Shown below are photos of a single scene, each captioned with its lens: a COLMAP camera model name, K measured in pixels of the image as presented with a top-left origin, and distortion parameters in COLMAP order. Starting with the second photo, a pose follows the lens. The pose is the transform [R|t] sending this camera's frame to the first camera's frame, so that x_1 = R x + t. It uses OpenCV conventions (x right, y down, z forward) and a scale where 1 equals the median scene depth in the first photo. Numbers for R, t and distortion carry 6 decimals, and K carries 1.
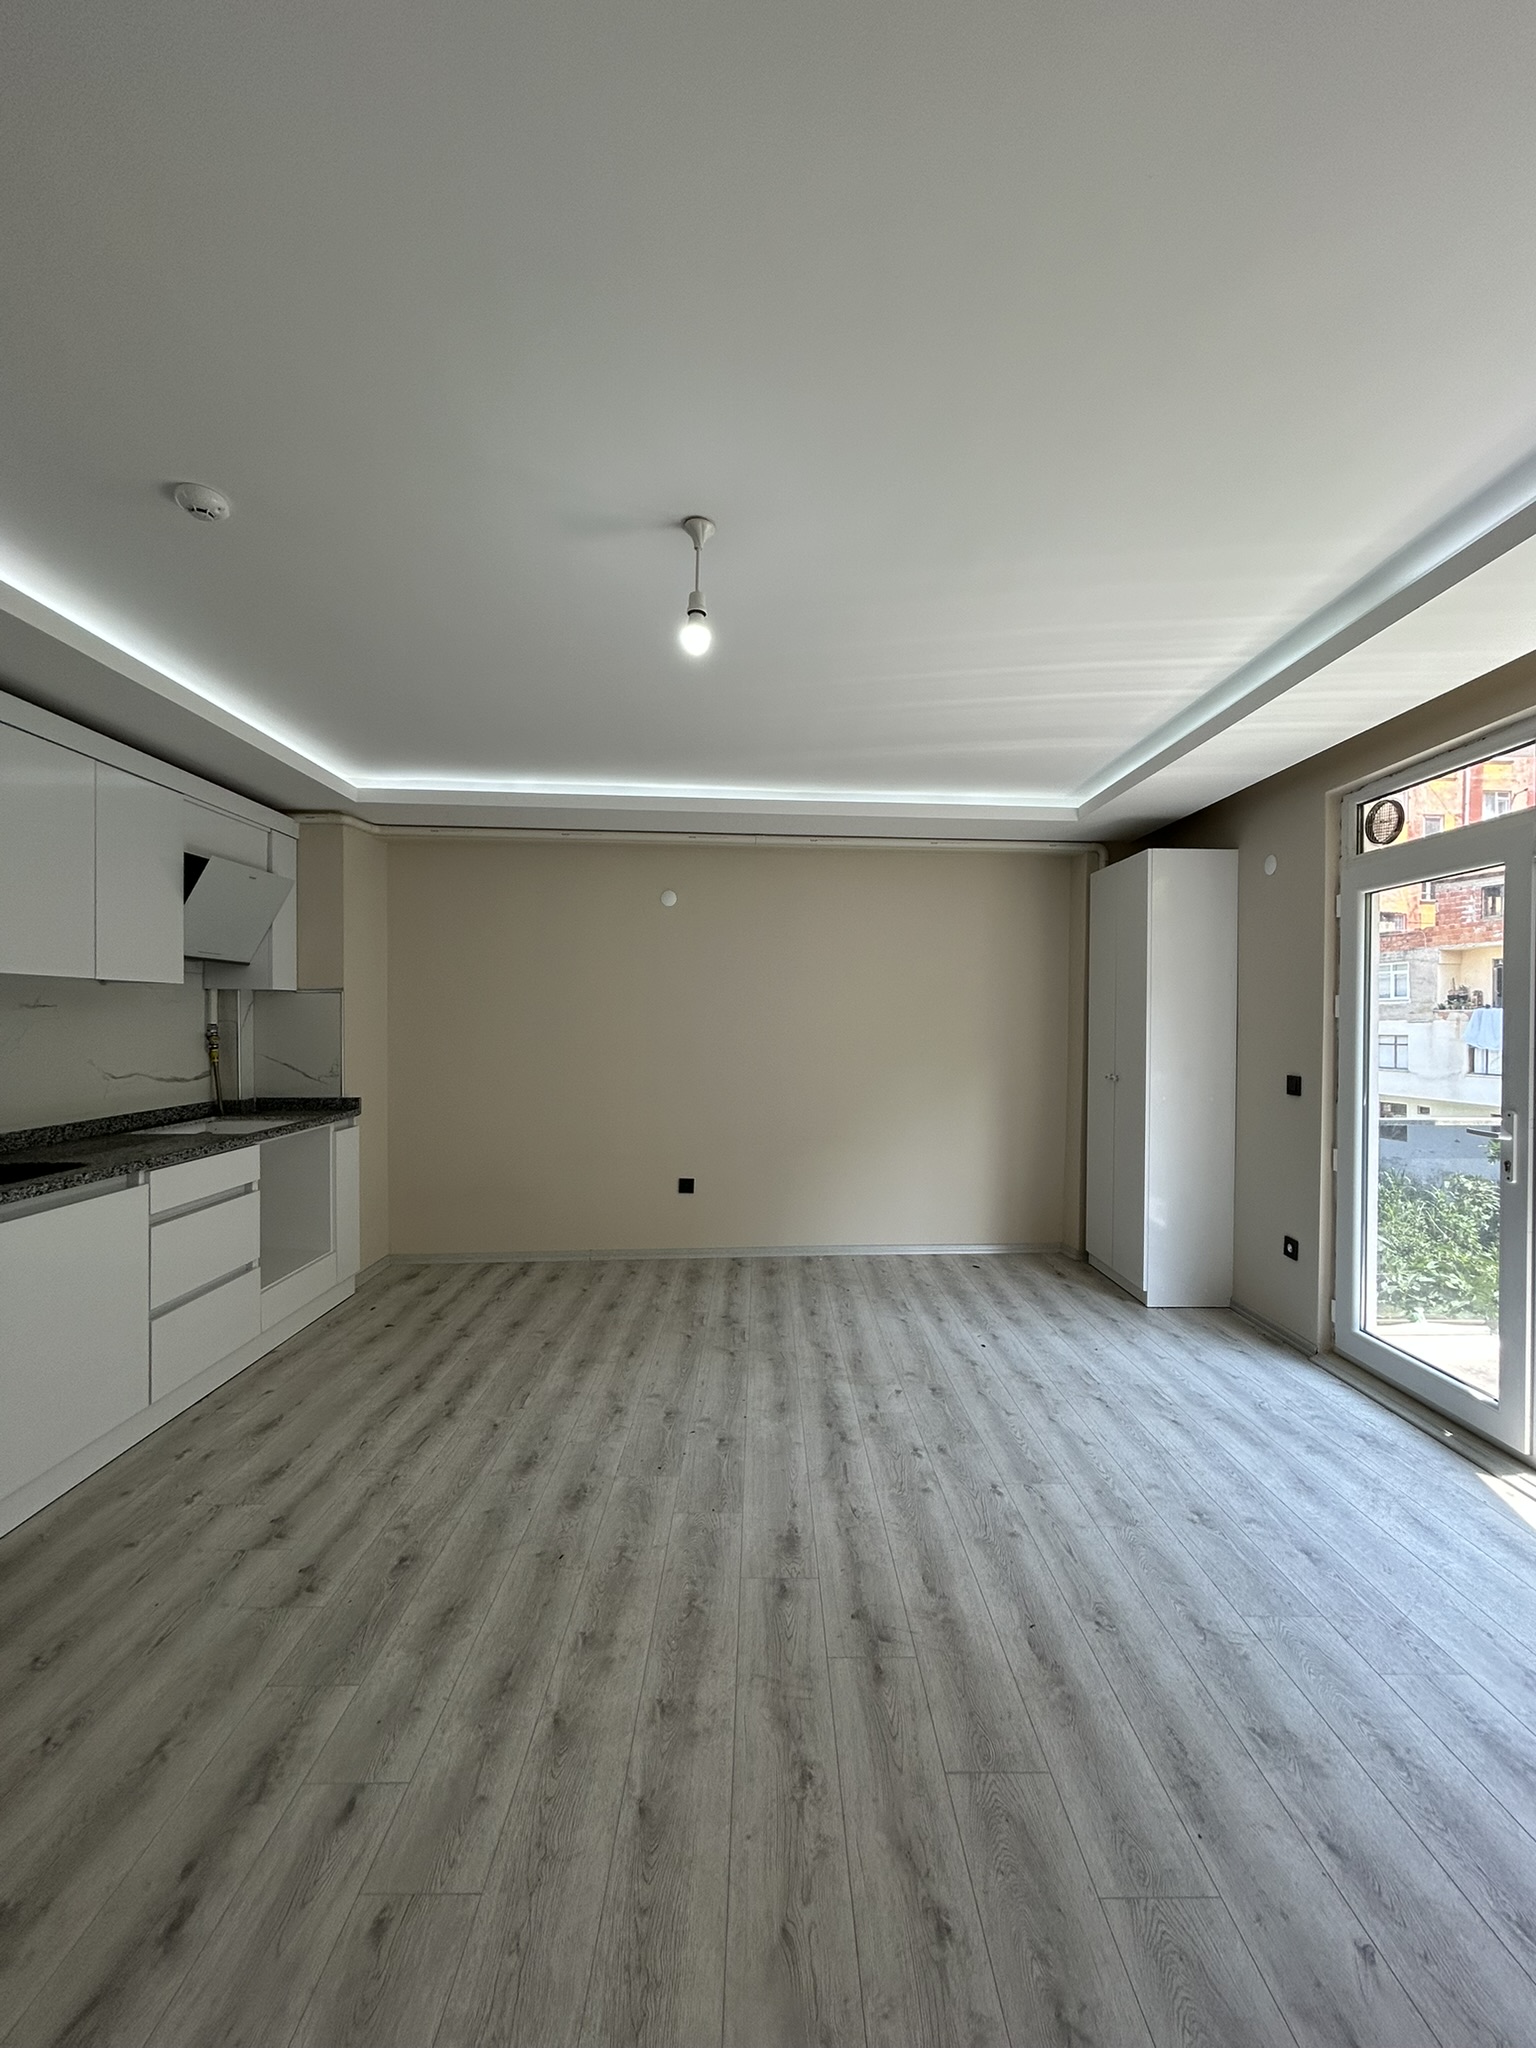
lens RADIAL K [[822.4, 0, 766.9], [0, 822.4, 1026.3], [0, 0, 1]] dist [-0.001836, 0.001476]
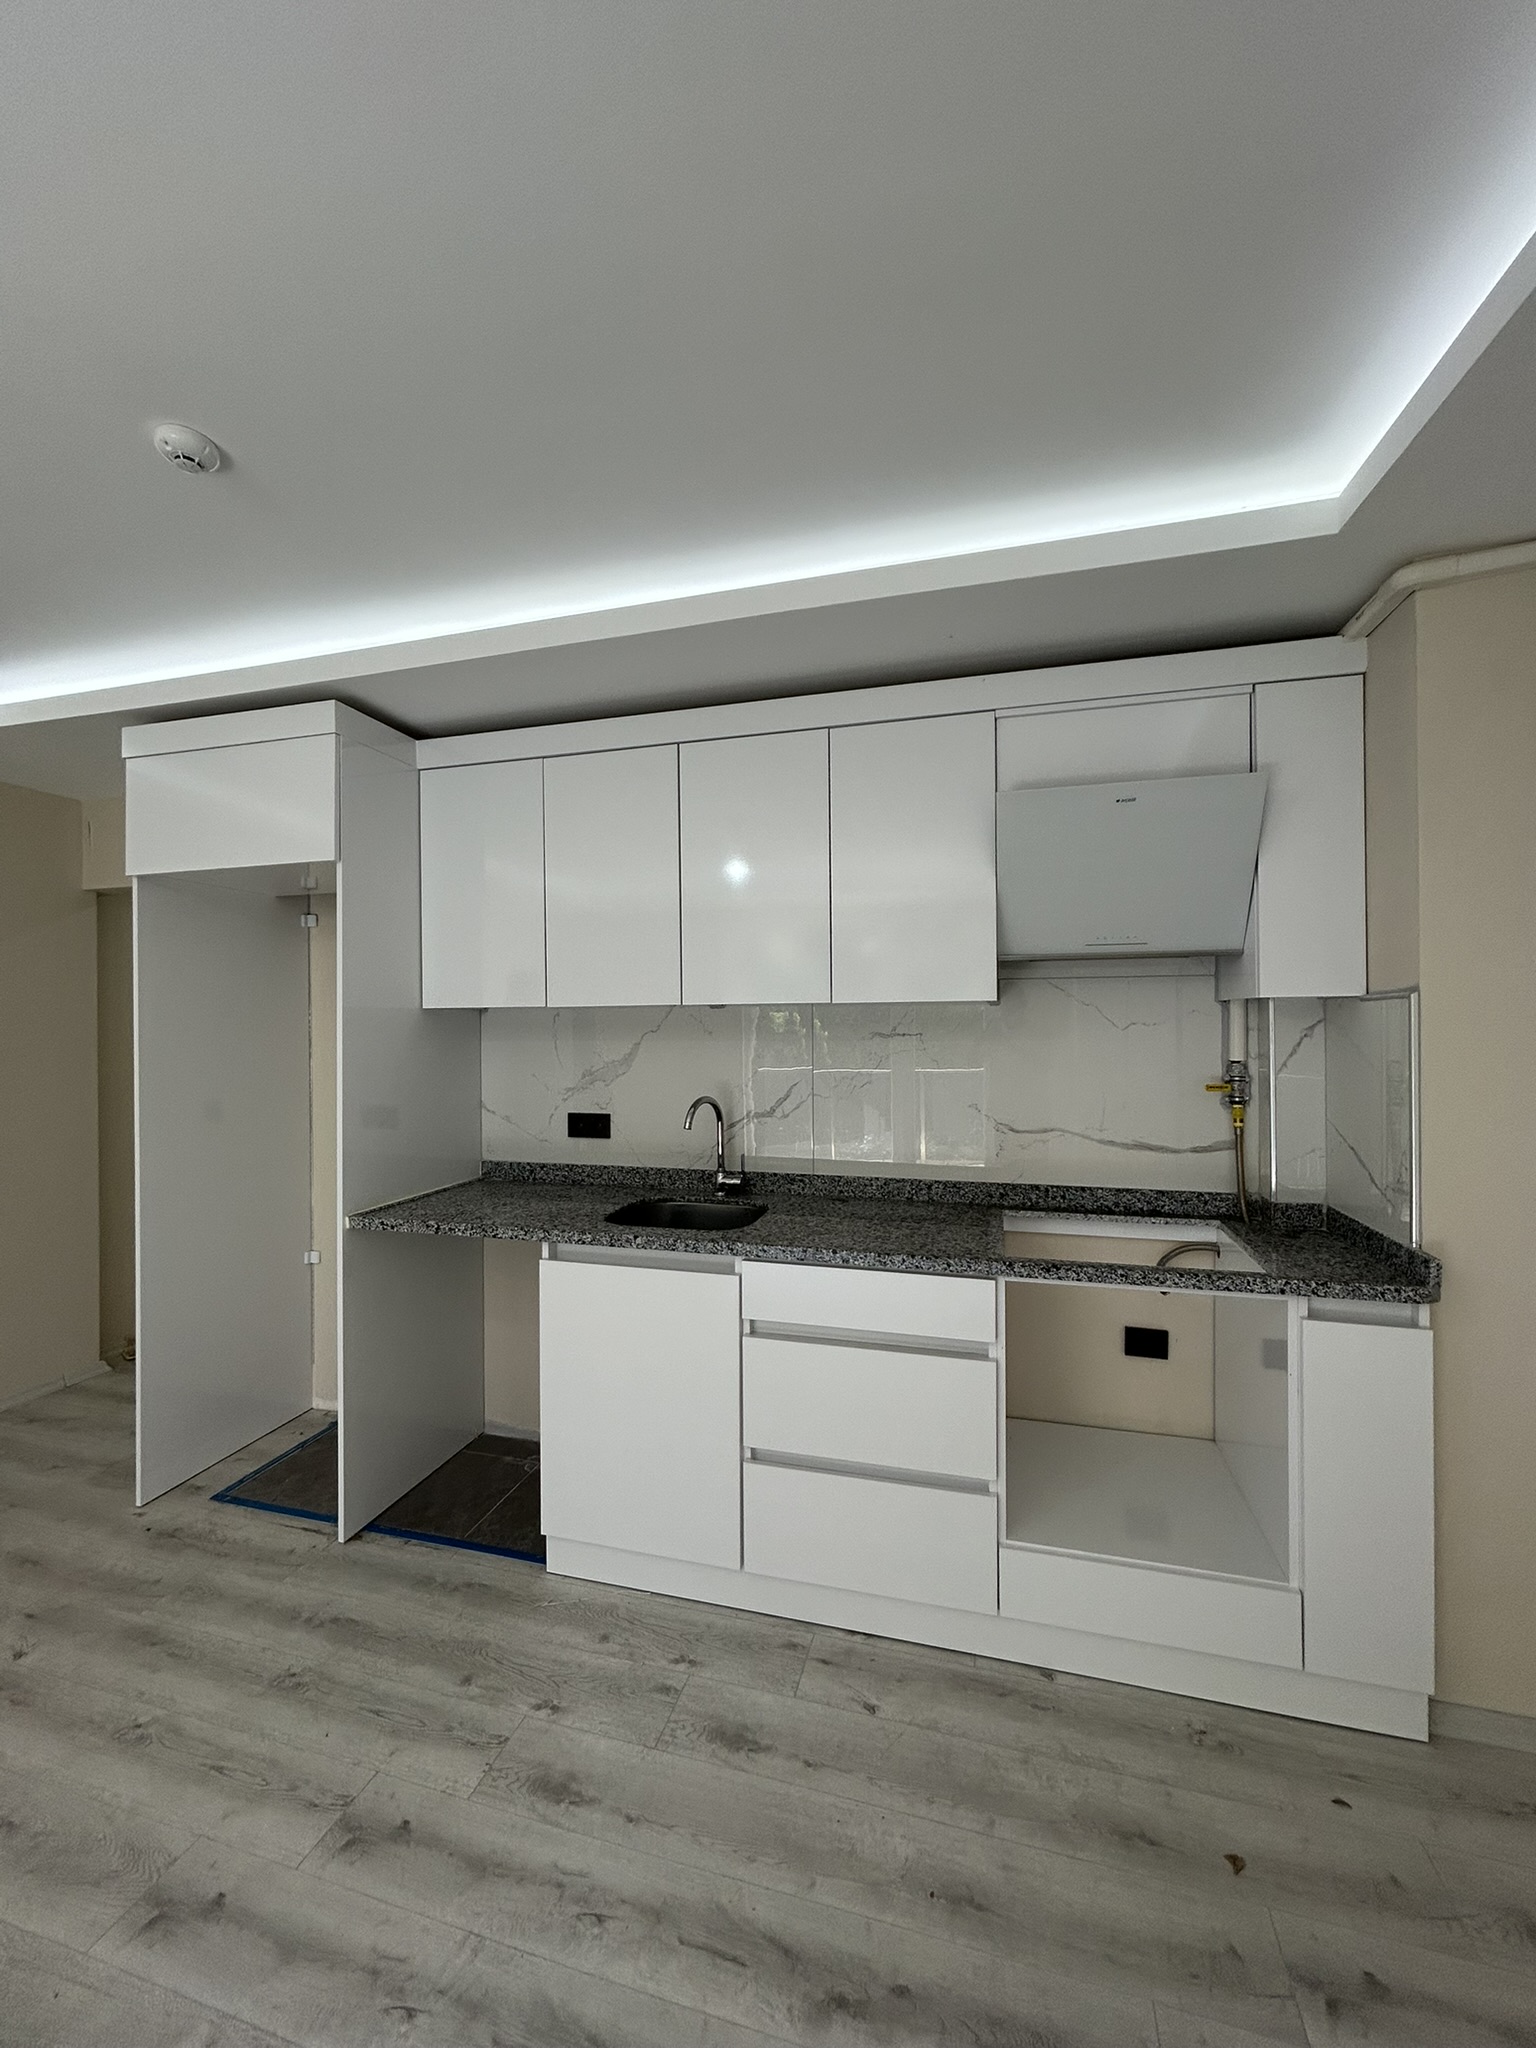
lens RADIAL K [[822.4, 0, 771.6], [0, 822.4, 1025.5], [0, 0, 1]] dist [-0.001836, 0.001476]
pose [[-0.283158, 0.001596, -0.959072, -0.038404], [-0.004241, 0.999987, 0.002916, -0.040414], [0.959064, 0.004893, -0.283148, 1.231074]]
